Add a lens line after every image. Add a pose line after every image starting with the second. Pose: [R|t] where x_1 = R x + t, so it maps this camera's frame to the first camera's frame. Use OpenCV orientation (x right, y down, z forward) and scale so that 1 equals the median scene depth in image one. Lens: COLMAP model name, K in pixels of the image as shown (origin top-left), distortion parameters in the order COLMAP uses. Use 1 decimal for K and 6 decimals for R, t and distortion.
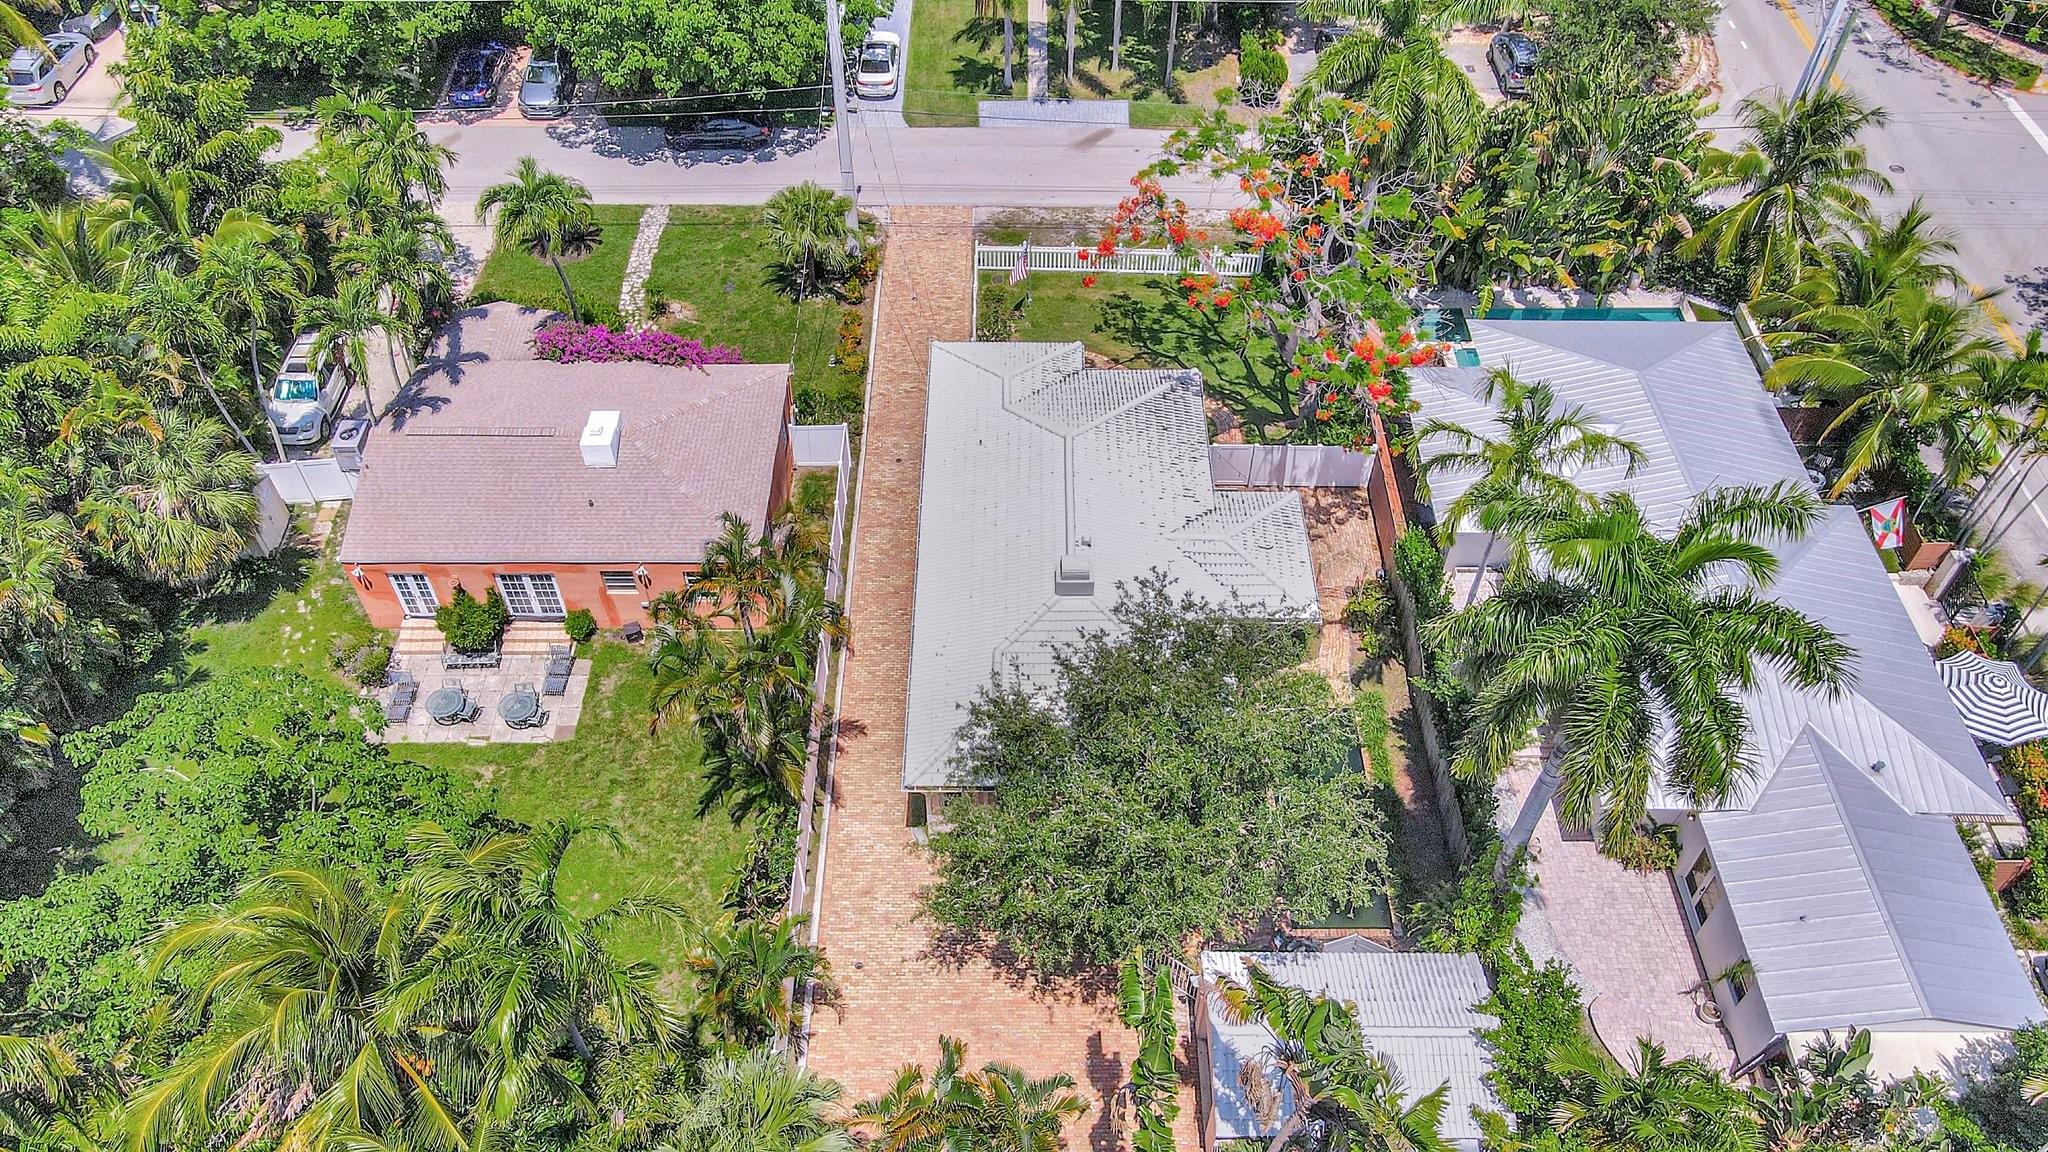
lens RADIAL K [[1497.7, 0, 1024.0], [0, 1497.7, 576.0], [0, 0, 1]] dist [-0.004540, 0.040516]
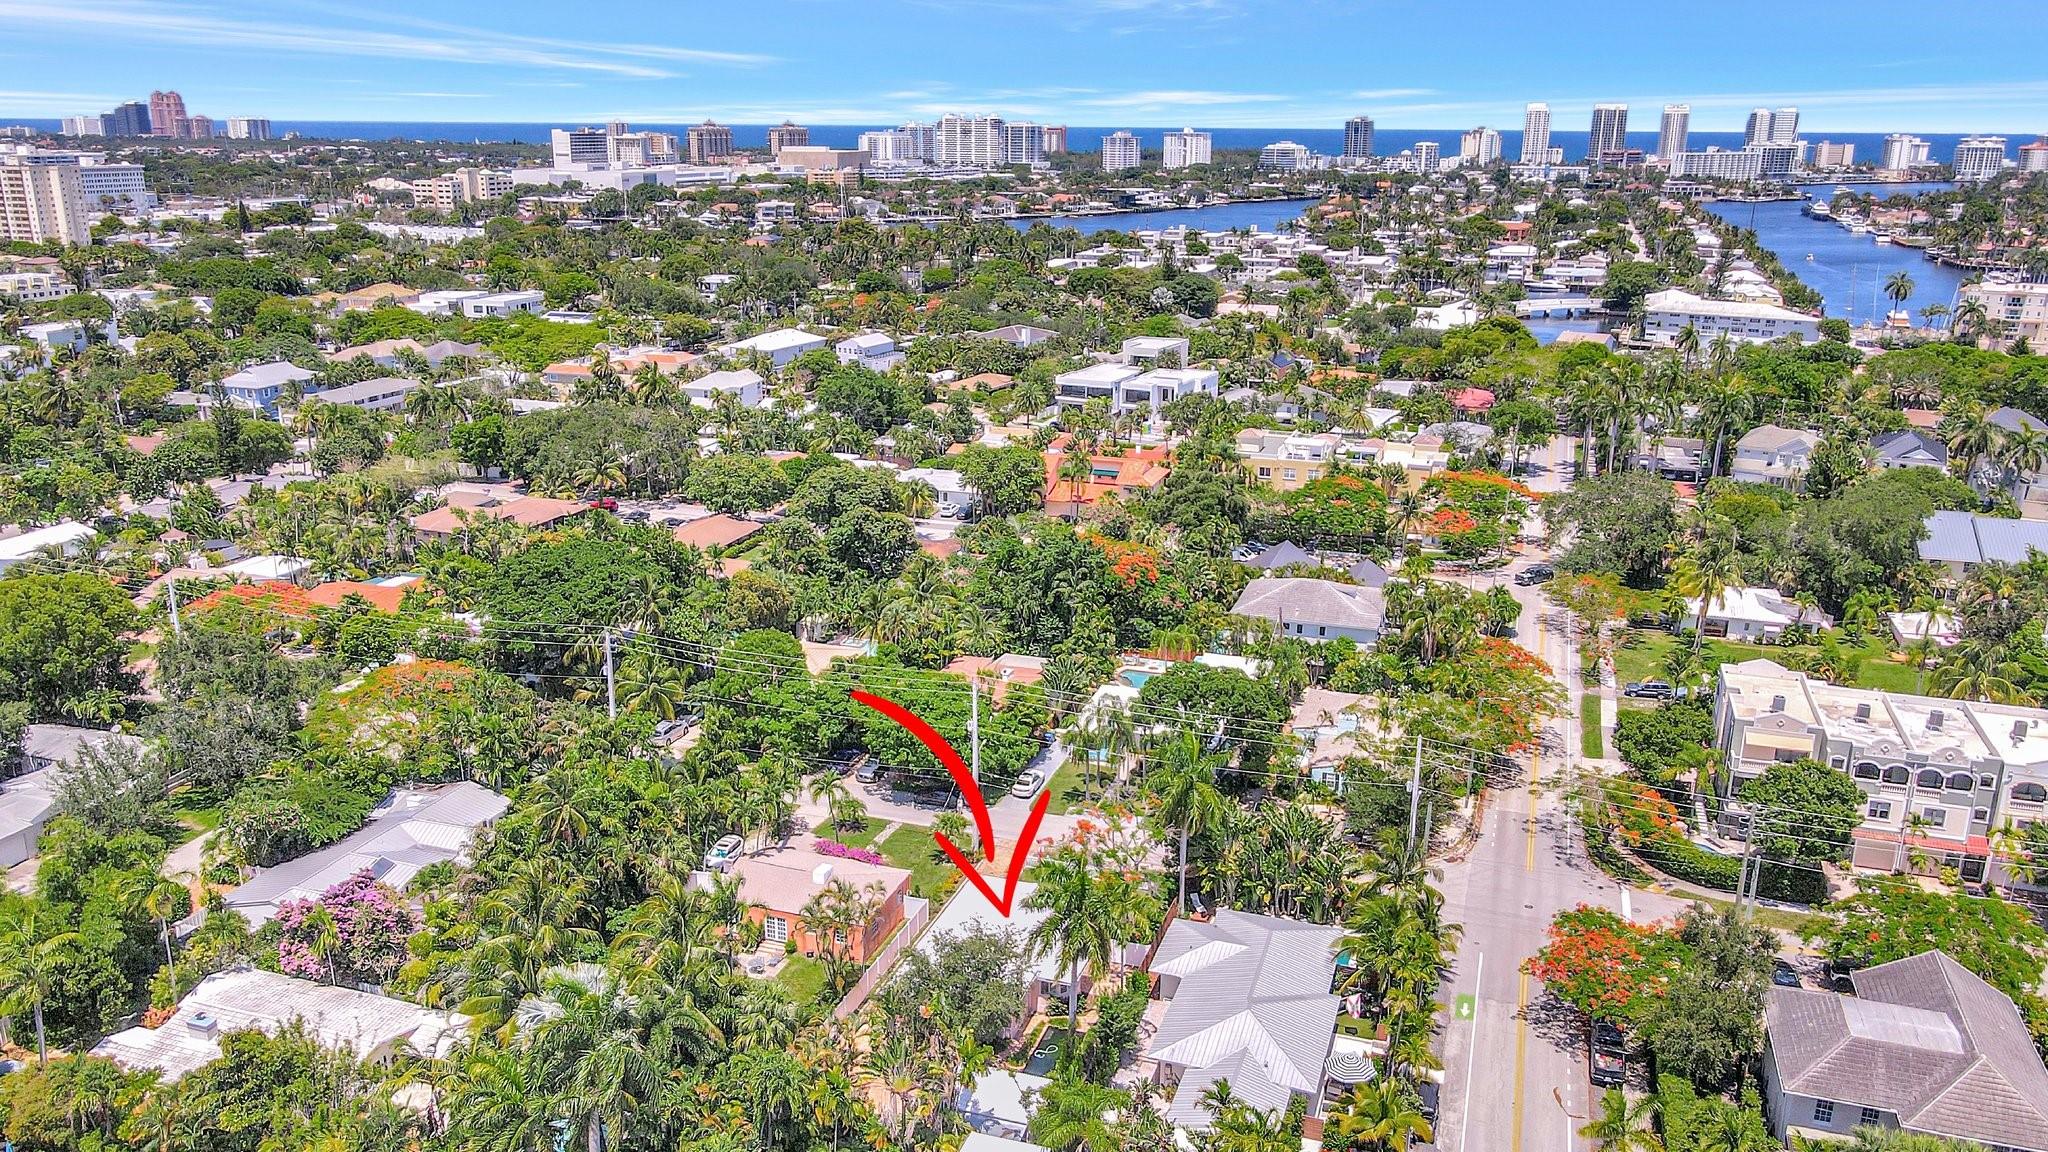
lens RADIAL K [[1497.7, 0, 1024.0], [0, 1497.7, 576.0], [0, 0, 1]] dist [-0.004540, 0.040516]
pose [[0.949217, 0.094063, -0.300232, 0.536346], [-0.238290, 0.838040, -0.490822, 0.464758], [0.205438, 0.537439, 0.817897, -0.890823]]
